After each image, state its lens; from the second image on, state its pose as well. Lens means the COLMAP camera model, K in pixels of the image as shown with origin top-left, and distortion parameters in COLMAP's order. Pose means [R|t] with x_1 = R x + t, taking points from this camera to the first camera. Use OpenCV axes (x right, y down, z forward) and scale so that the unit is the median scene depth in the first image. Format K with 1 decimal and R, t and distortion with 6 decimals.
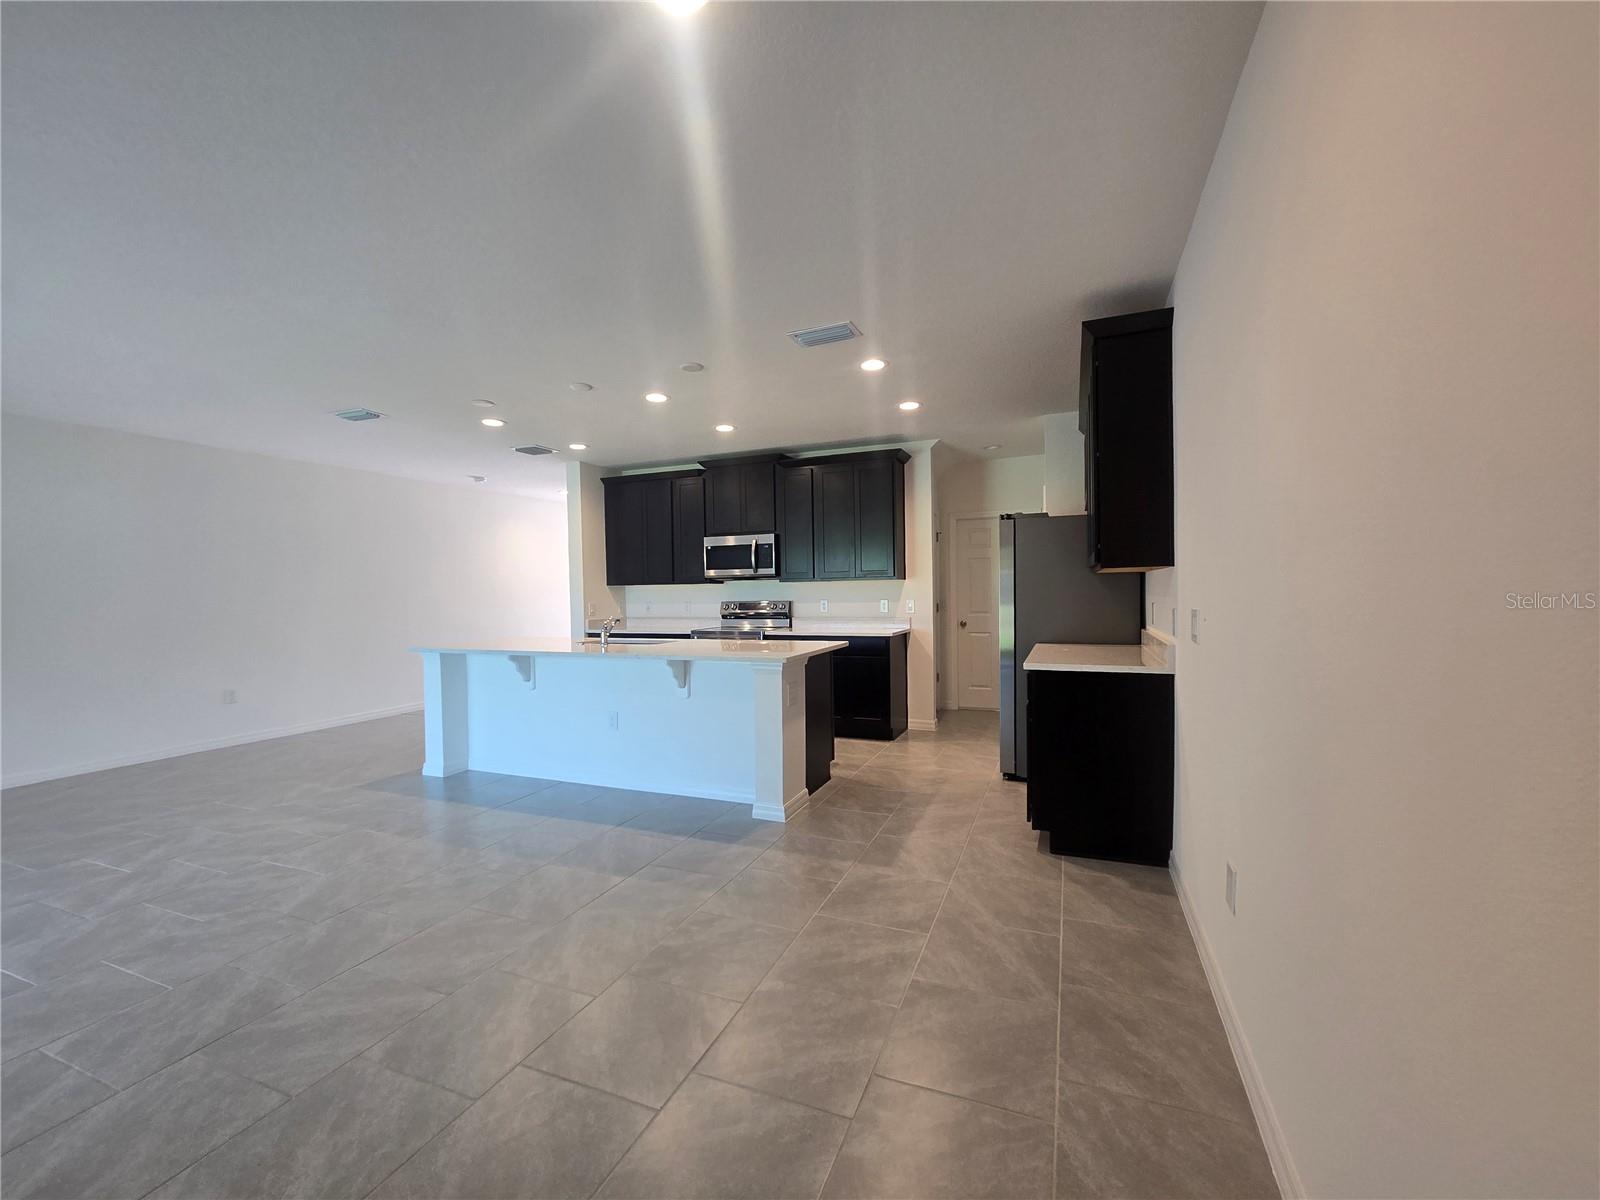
lens RADIAL K [[650.7, 0, 803.4], [0, 650.7, 606.2], [0, 0, 1]] dist [0.004239, 0.000893]
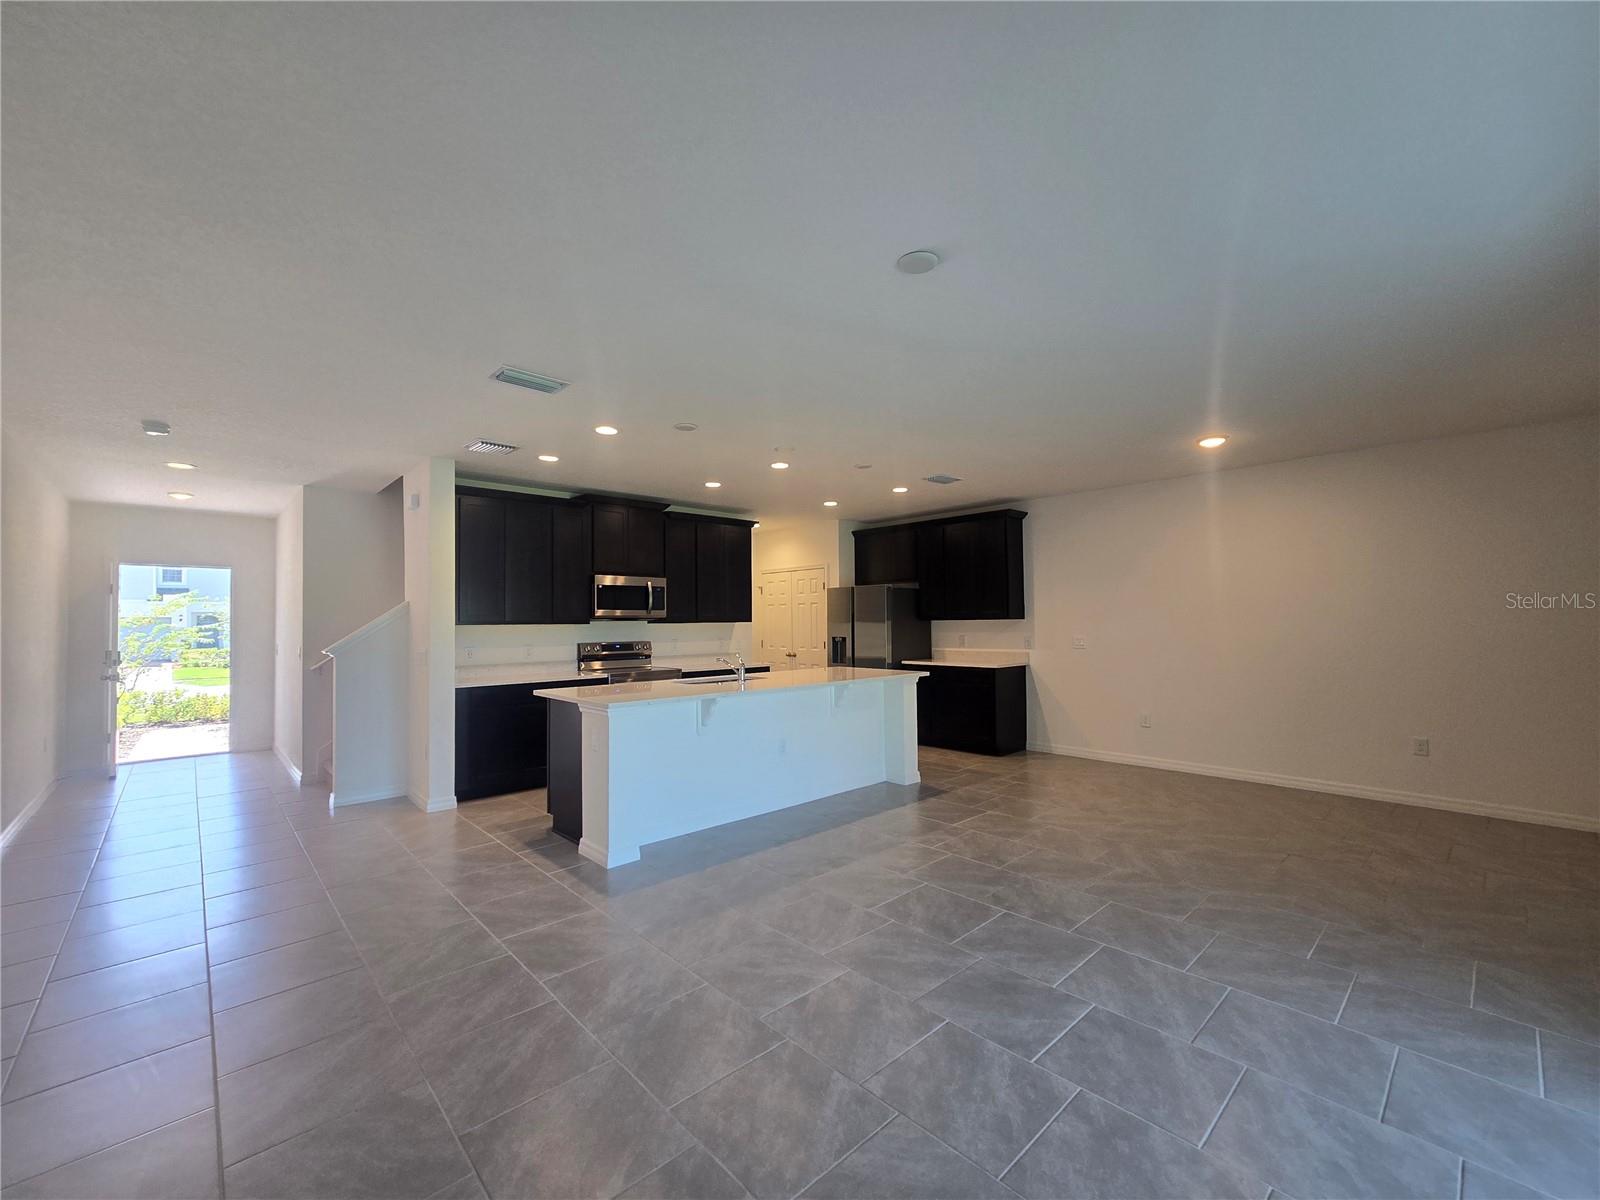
lens RADIAL K [[650.7, 0, 805.7], [0, 650.7, 601.4], [0, 0, 1]] dist [0.004239, 0.000893]
pose [[0.412983, 0.047641, 0.909492, -0.920268], [0.025852, 0.997615, -0.063996, 0.000612], [-0.910372, 0.049941, 0.410766, 0.354589]]
